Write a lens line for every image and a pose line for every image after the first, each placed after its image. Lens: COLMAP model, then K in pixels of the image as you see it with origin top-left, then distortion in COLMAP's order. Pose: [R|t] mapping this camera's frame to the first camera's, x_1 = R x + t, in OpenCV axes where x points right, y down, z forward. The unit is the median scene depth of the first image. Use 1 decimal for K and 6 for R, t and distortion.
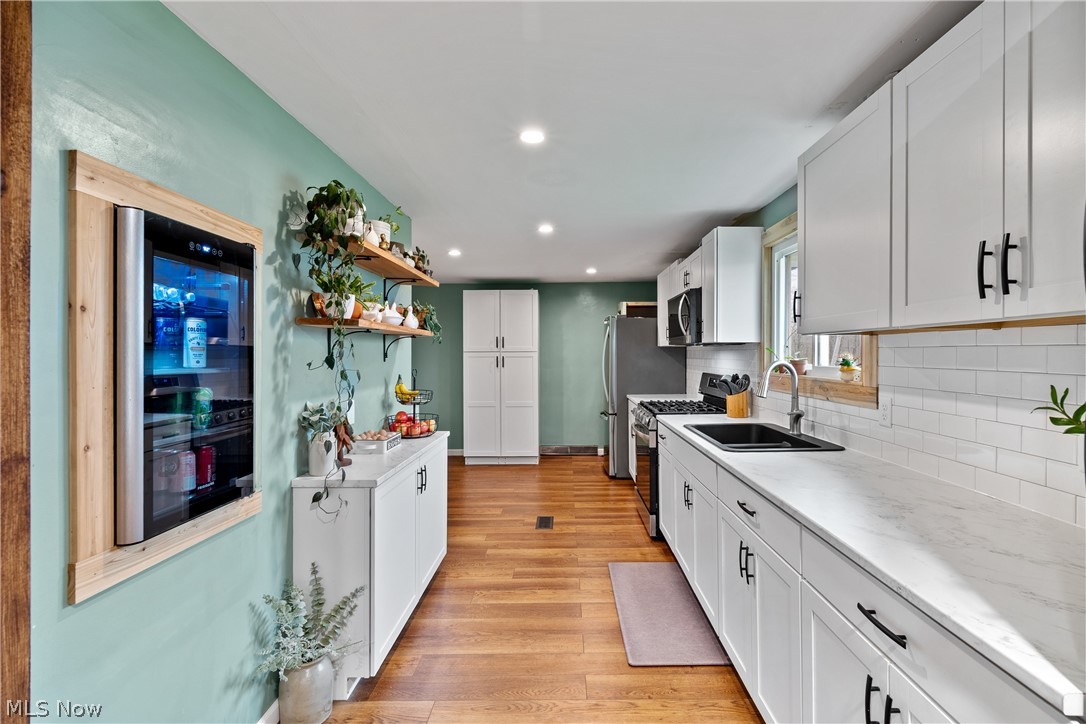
lens RADIAL K [[494.6, 0, 560.5], [0, 494.6, 354.4], [0, 0, 1]] dist [0.001360, -0.000310]
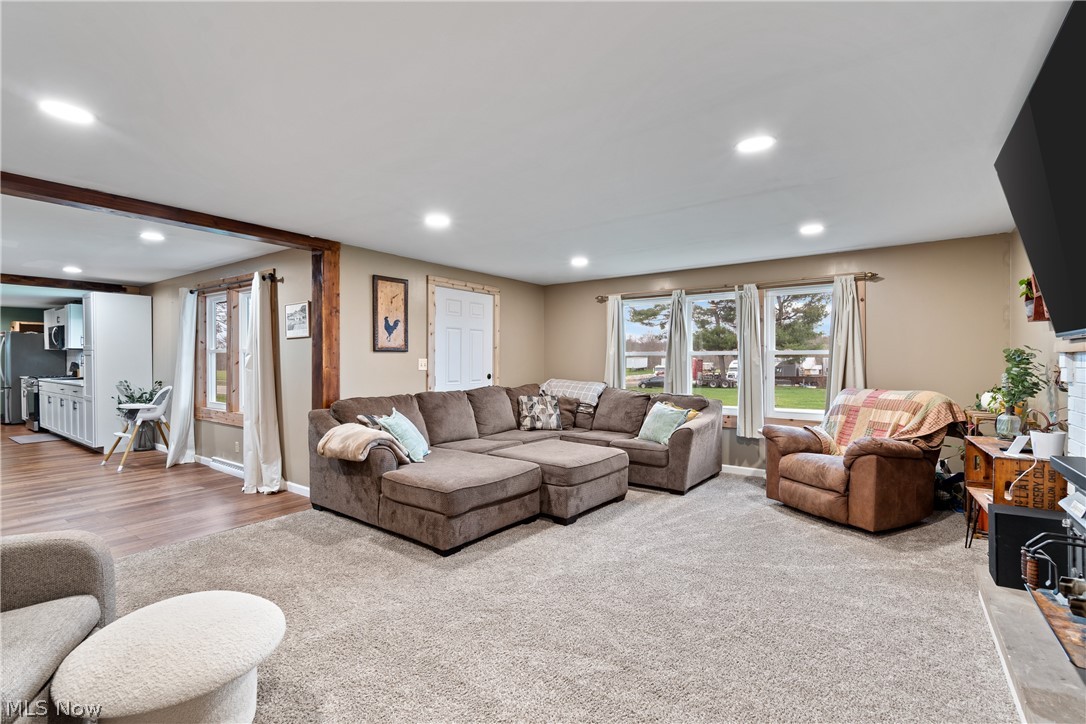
lens RADIAL K [[486.6, 0, 565.9], [0, 486.6, 361.4], [0, 0, 1]] dist [-0.003987, -0.000859]
pose [[0.559366, -0.002188, 0.828918, -0.318949], [0.000491, 0.999997, 0.002308, 0.038175], [-0.828920, -0.000884, 0.559366, -2.449621]]
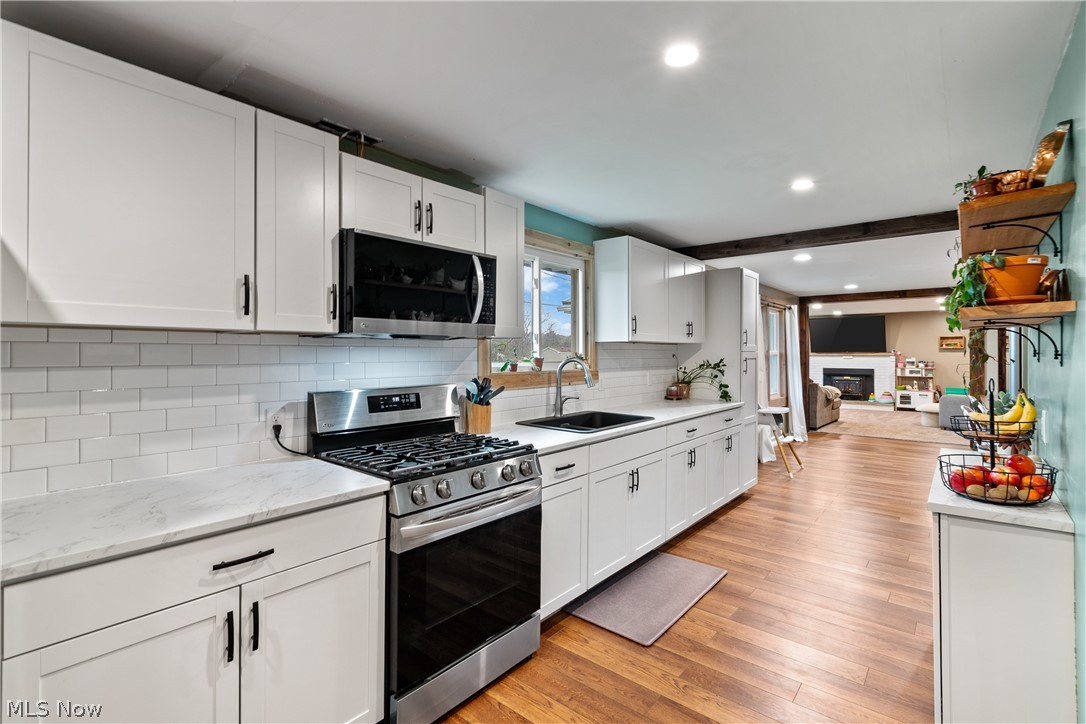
lens RADIAL K [[504.5, 0, 541.8], [0, 504.5, 349.9], [0, 0, 1]] dist [0.006814, 0.000157]
pose [[-0.772171, 0.004523, 0.635399, -0.232929], [0.002516, 0.999989, -0.004060, -0.001882], [-0.635410, -0.001536, -0.772173, 1.544645]]
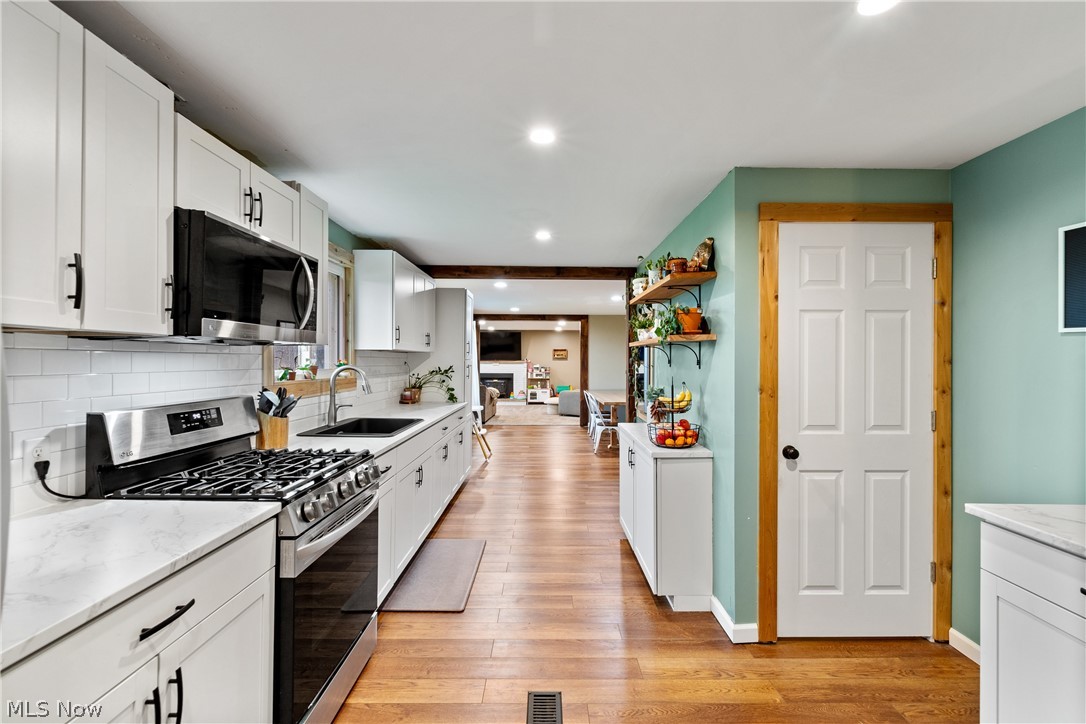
lens RADIAL K [[482.5, 0, 550.0], [0, 482.5, 358.1], [0, 0, 1]] dist [0.000255, -0.000193]
pose [[-0.999848, -0.002588, -0.017227, -0.033186], [-0.002541, 0.999993, -0.002724, -0.003084], [0.017234, -0.002679, -0.999848, 1.692750]]
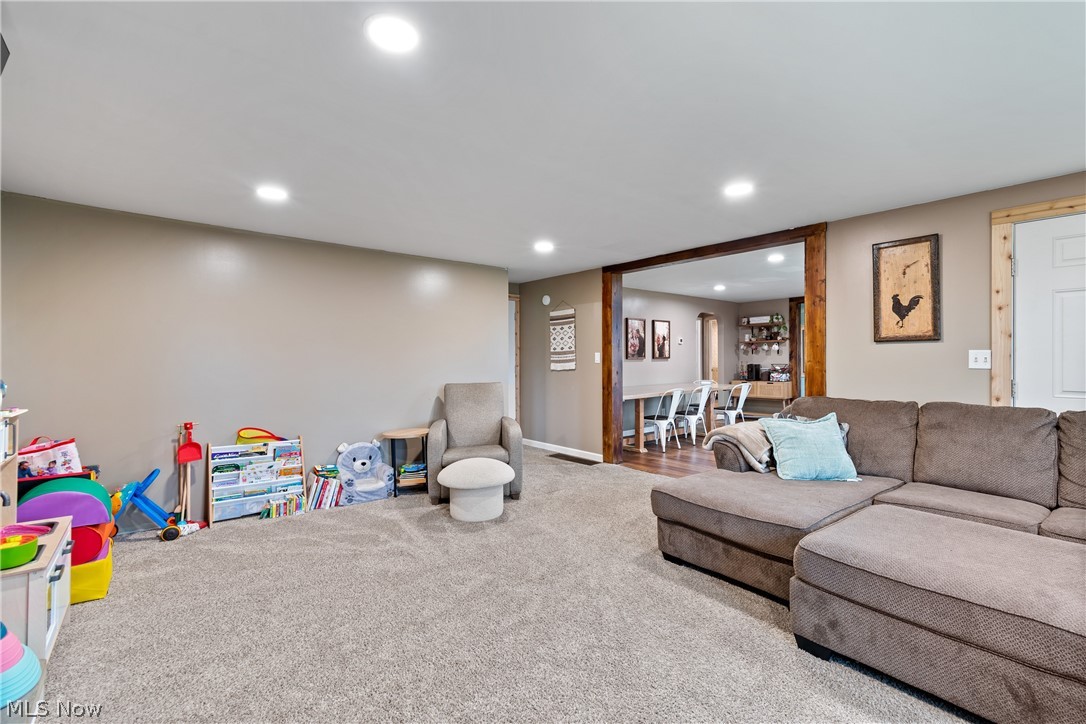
lens RADIAL K [[482.5, 0, 550.0], [0, 482.5, 358.1], [0, 0, 1]] dist [0.000255, -0.000193]
pose [[0.651944, -0.001298, -0.758266, 0.806863], [0.004481, 0.999988, 0.002141, 0.042248], [0.758254, -0.004793, 0.651942, -2.472395]]
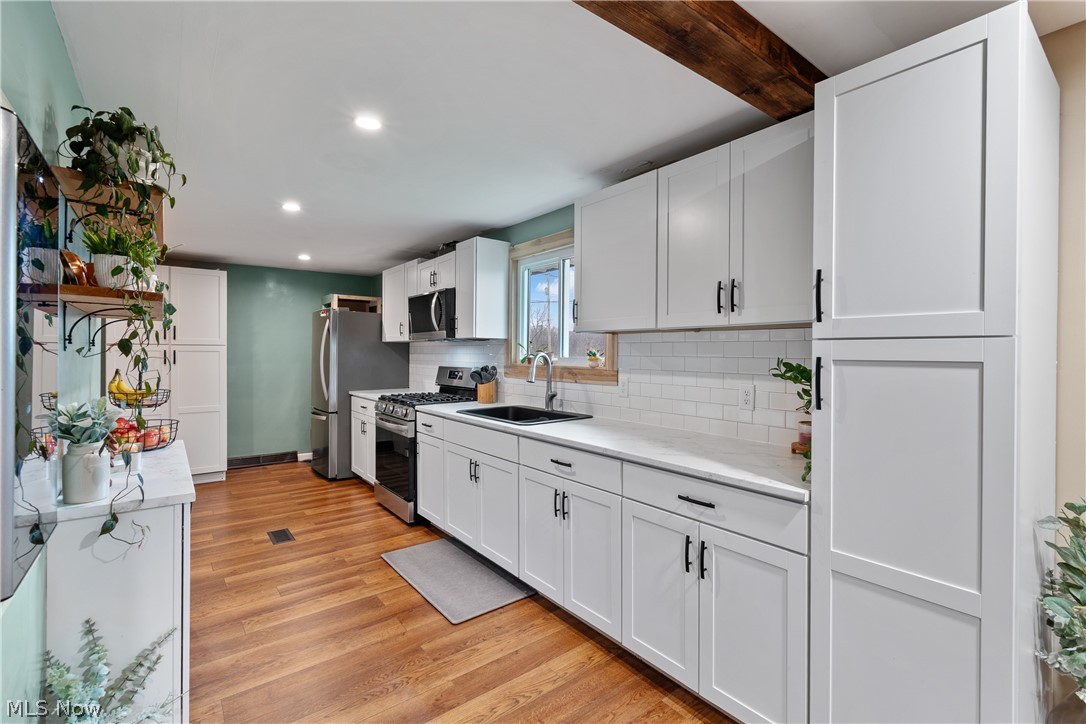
lens RADIAL K [[494.6, 0, 560.5], [0, 494.6, 354.4], [0, 0, 1]] dist [0.001360, -0.000310]
pose [[0.775445, 0.005464, 0.631392, -0.238372], [-0.005905, 0.999982, -0.001401, 0.013485], [-0.631388, -0.002641, 0.775463, -0.006886]]
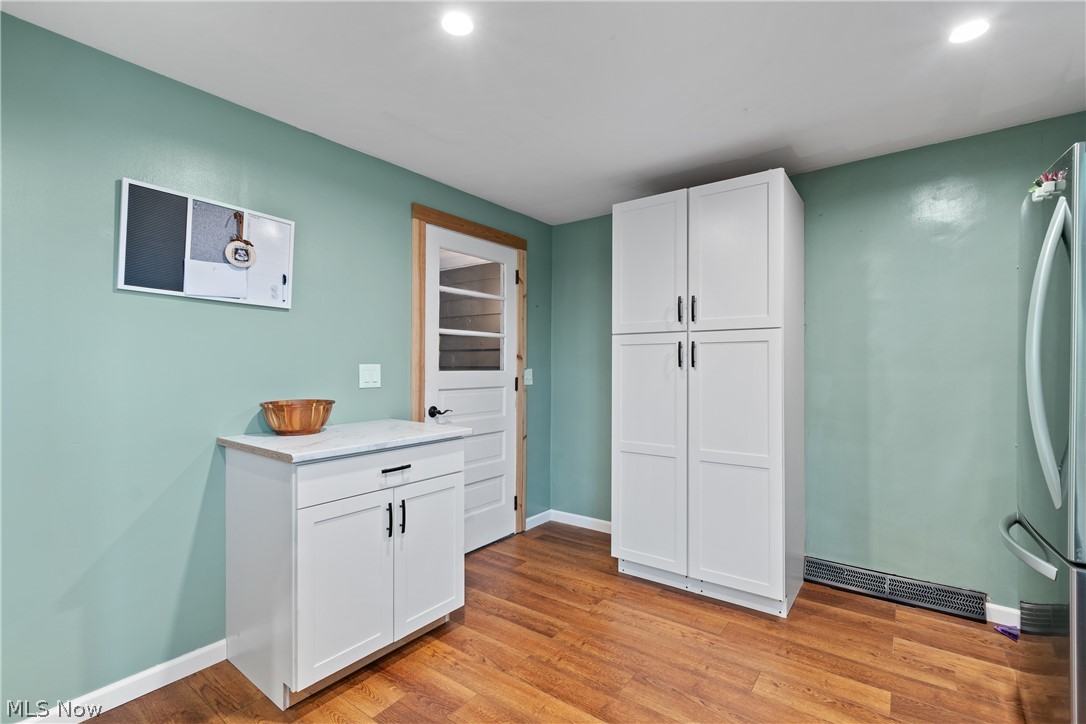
lens RADIAL K [[482.5, 0, 550.0], [0, 482.5, 358.1], [0, 0, 1]] dist [0.000255, -0.000193]
pose [[0.809388, -0.005793, -0.587246, 0.048334], [-0.001178, 0.999933, -0.011488, 0.039971], [0.587273, 0.009989, 0.809327, 1.025432]]
